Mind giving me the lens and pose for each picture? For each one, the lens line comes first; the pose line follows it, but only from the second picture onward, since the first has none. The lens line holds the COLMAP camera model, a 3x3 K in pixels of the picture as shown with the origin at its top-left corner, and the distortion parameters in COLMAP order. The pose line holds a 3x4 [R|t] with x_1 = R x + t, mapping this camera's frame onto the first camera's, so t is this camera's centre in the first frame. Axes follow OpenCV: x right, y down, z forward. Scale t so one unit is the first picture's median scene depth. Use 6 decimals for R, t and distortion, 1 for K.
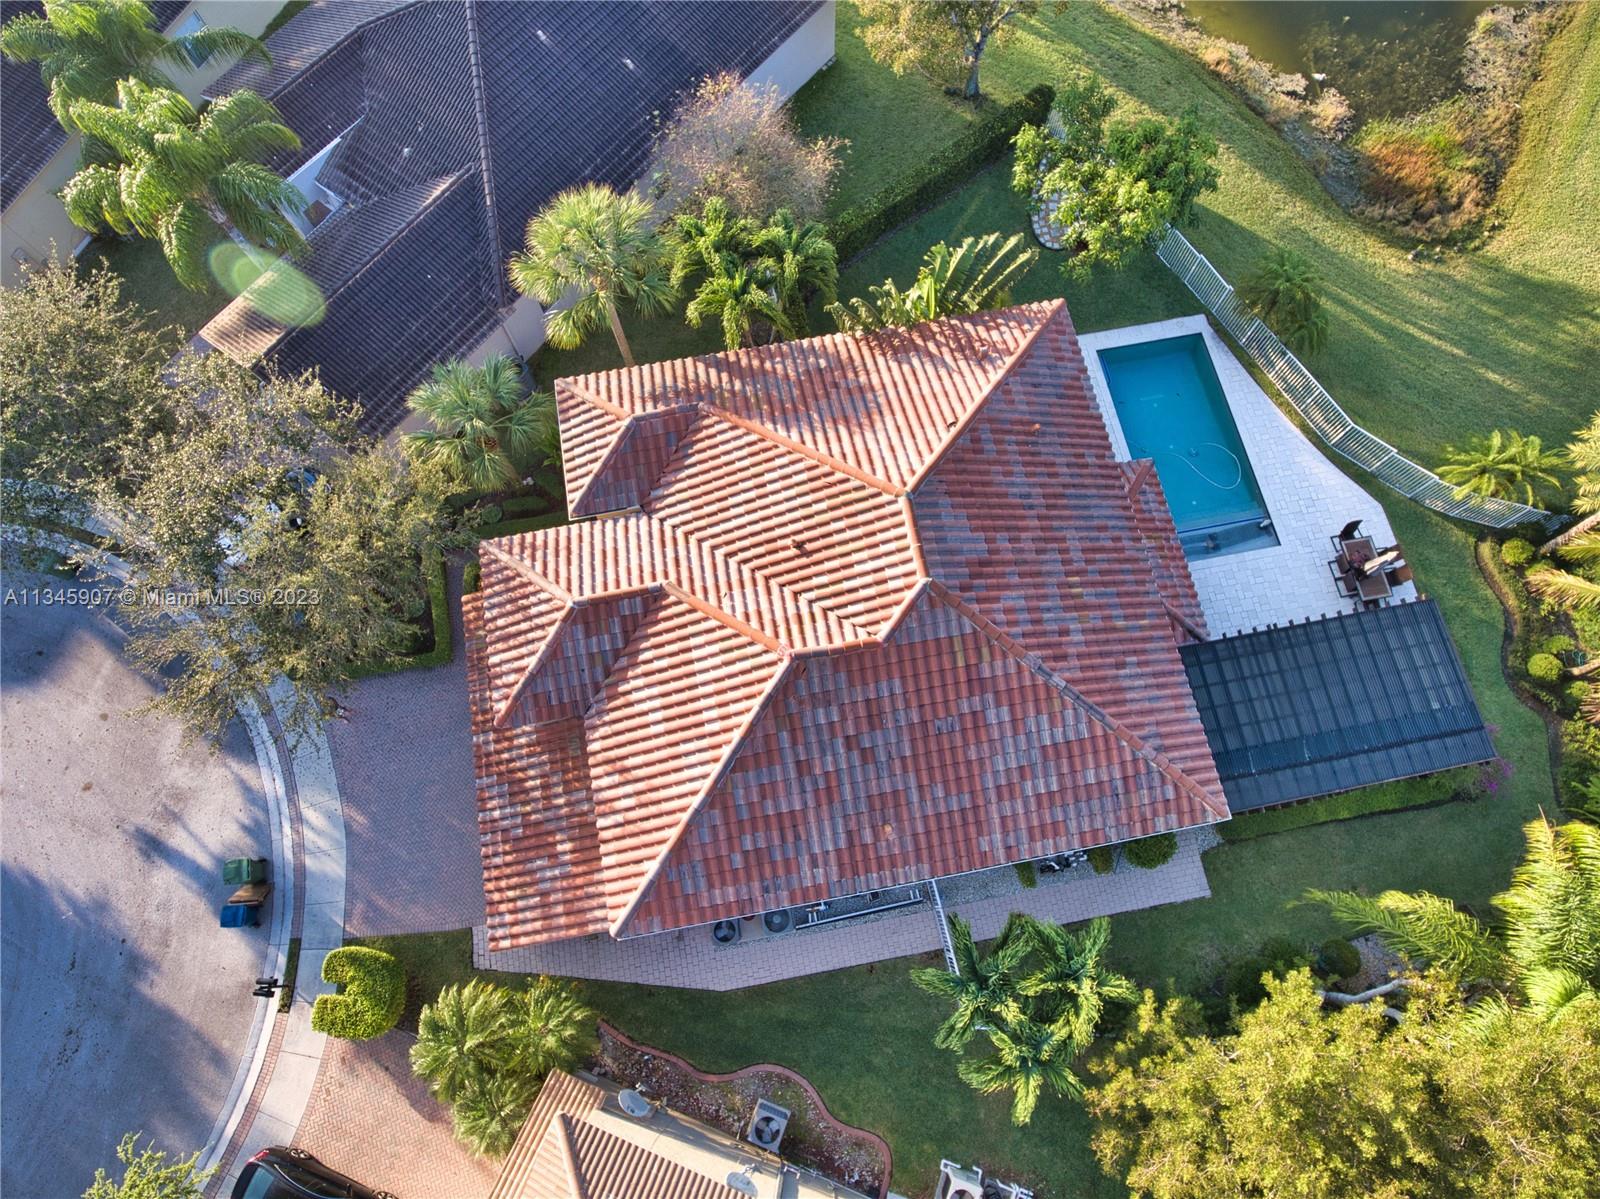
lens RADIAL K [[940.0, 0, 812.7], [0, 940.0, 590.7], [0, 0, 1]] dist [-0.021025, 0.004820]
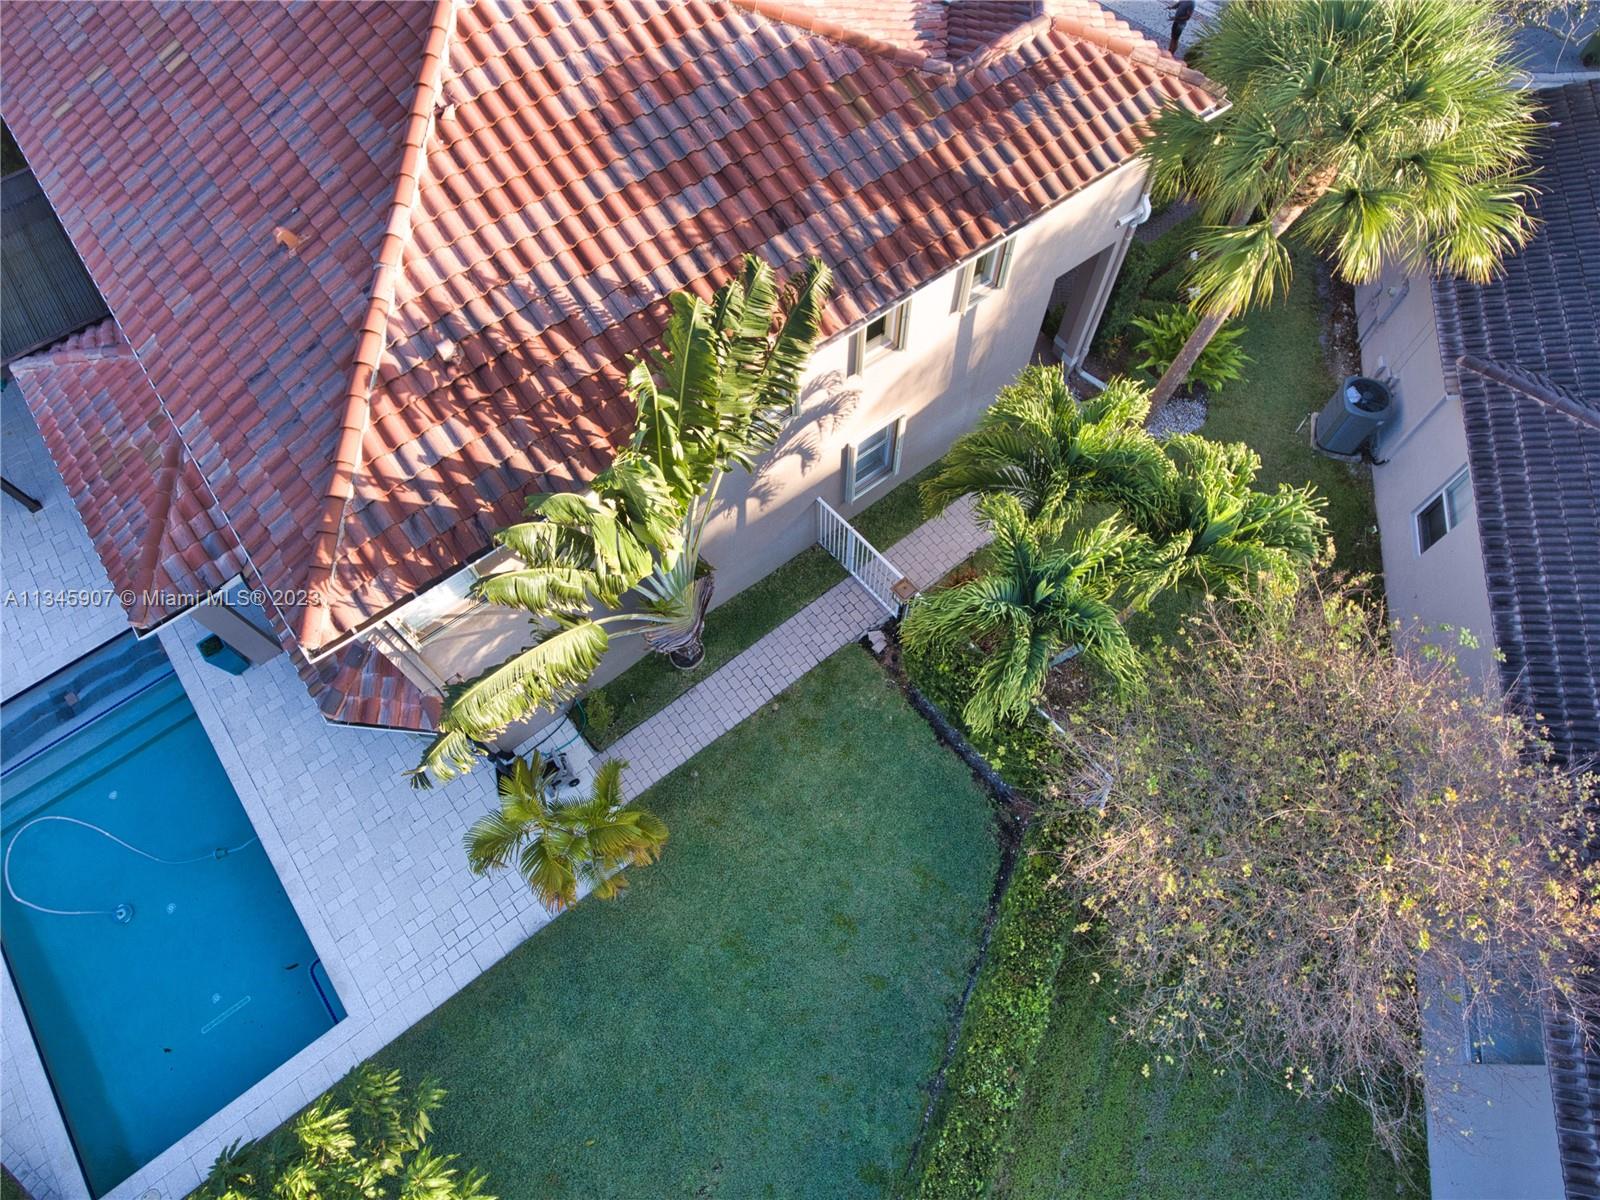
lens RADIAL K [[940.0, 0, 806.6], [0, 940.0, 597.2], [0, 0, 1]] dist [-0.021025, 0.004820]
pose [[-0.893725, 0.404122, -0.194783, 0.167472], [-0.424729, -0.622438, 0.657401, -0.681960], [0.144430, 0.670266, 0.727931, 0.810660]]
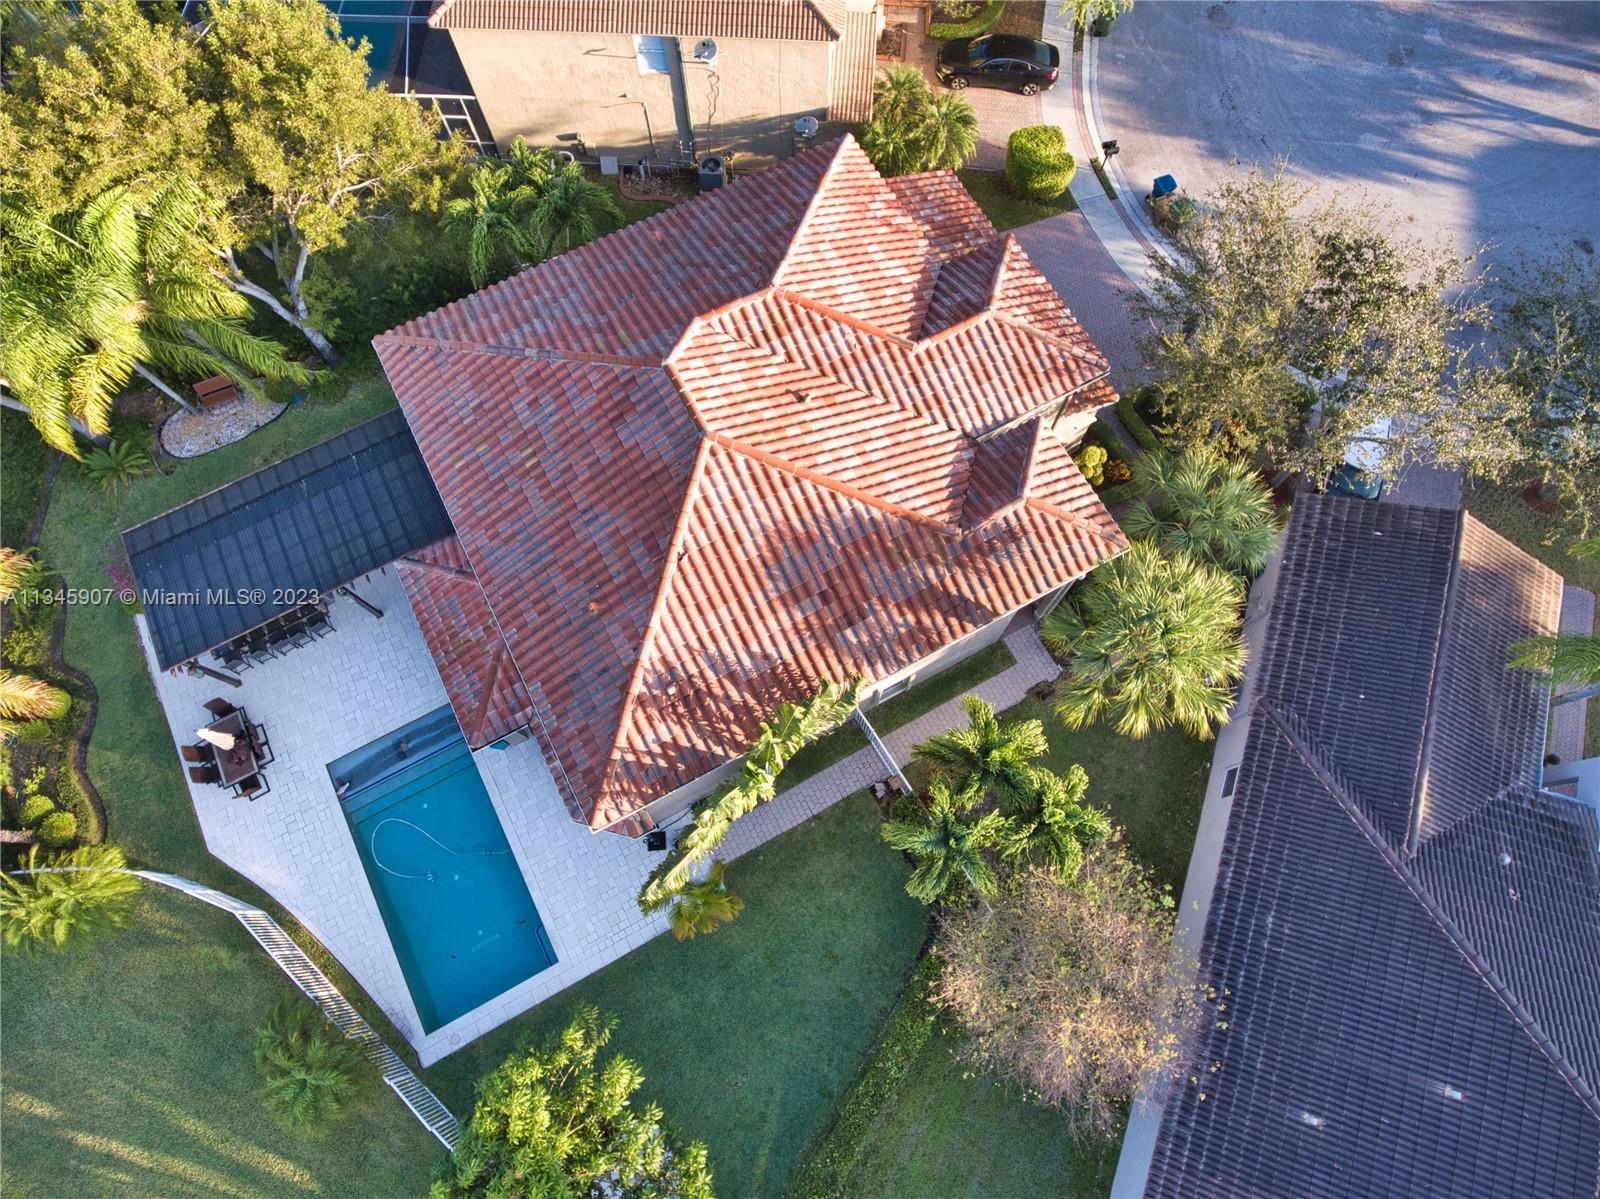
lens RADIAL K [[940.0, 0, 805.3], [0, 940.0, 597.3], [0, 0, 1]] dist [-0.021025, 0.004820]
pose [[-0.954394, 0.285098, -0.088601, 0.120979], [-0.280601, -0.755260, 0.592322, -0.740897], [0.101953, 0.590171, 0.800815, 0.296125]]
